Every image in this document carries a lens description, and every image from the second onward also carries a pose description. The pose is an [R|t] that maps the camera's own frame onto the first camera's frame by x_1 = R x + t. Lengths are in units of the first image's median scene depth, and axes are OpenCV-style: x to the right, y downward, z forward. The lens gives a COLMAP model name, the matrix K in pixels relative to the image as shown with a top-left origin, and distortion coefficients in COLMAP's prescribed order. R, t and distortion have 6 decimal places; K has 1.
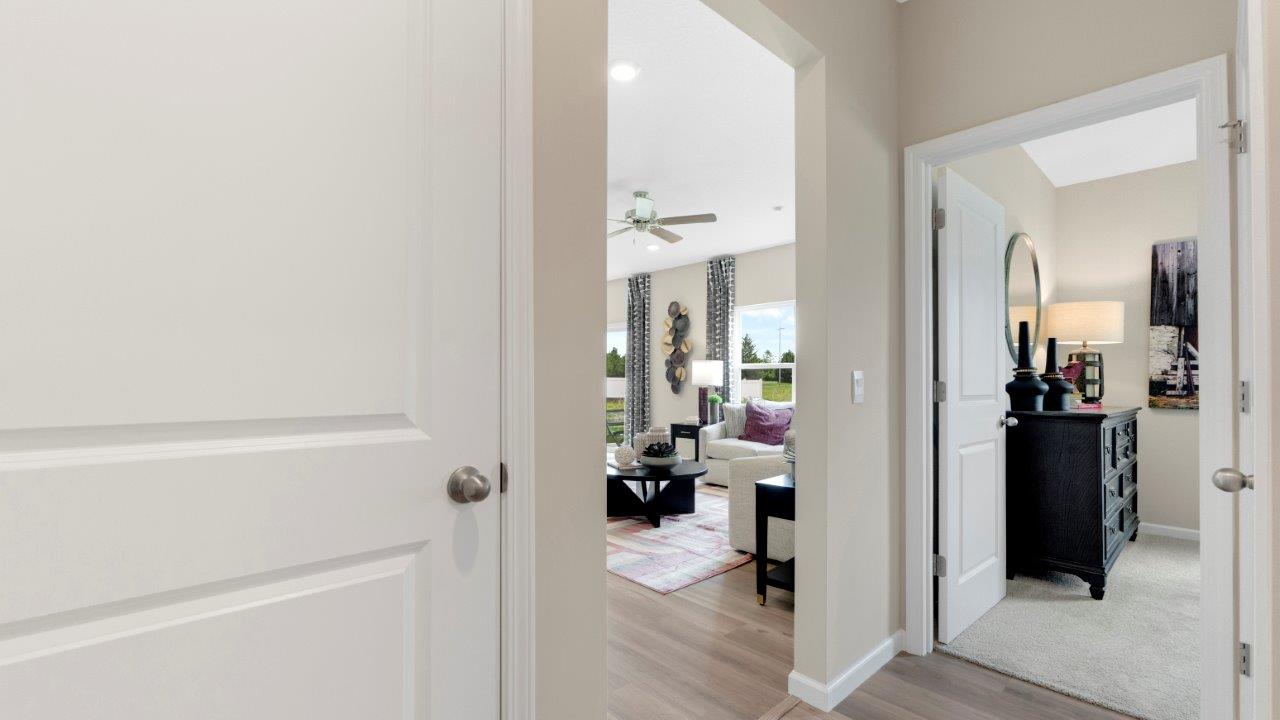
lens RADIAL K [[551.4, 0, 639.9], [0, 551.4, 370.8], [0, 0, 1]] dist [-0.004341, -0.000475]
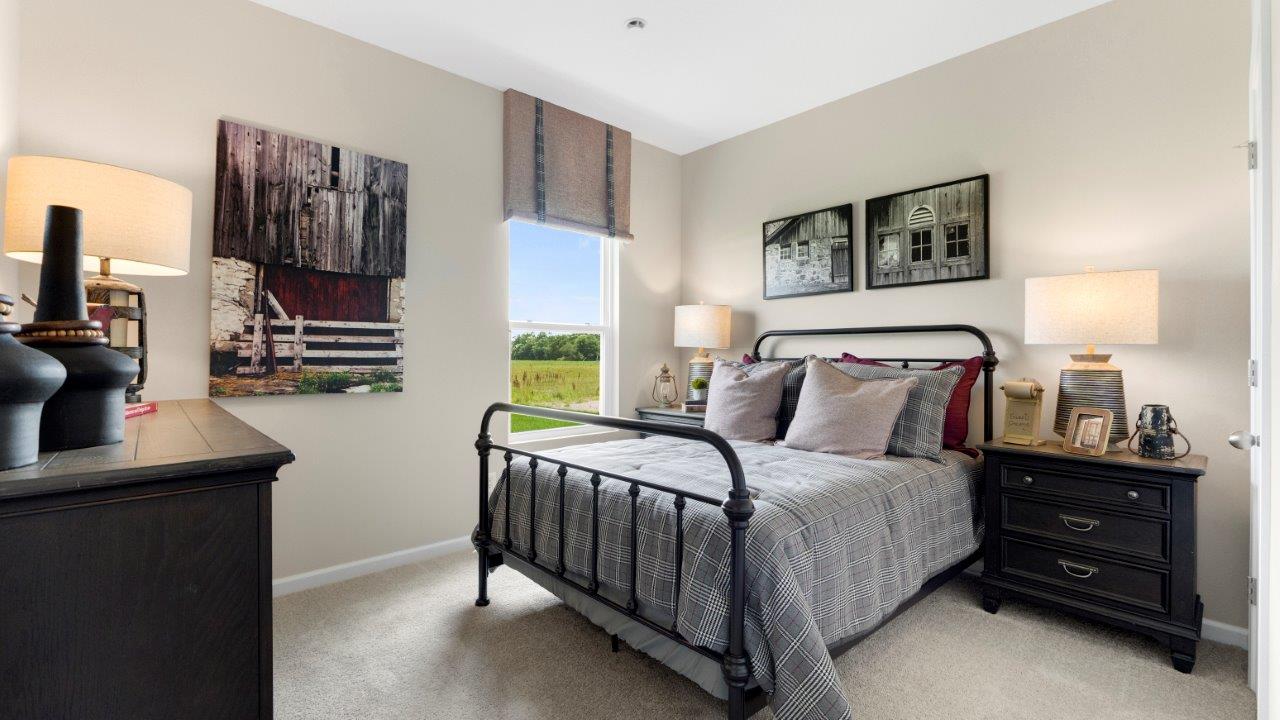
lens RADIAL K [[551.4, 0, 639.1], [0, 551.4, 354.3], [0, 0, 1]] dist [-0.004341, -0.000475]
pose [[0.025744, -0.002889, 0.999664, 0.369119], [-0.020242, 0.999789, 0.003410, 0.011214], [-0.999464, -0.020323, 0.025680, 0.547791]]
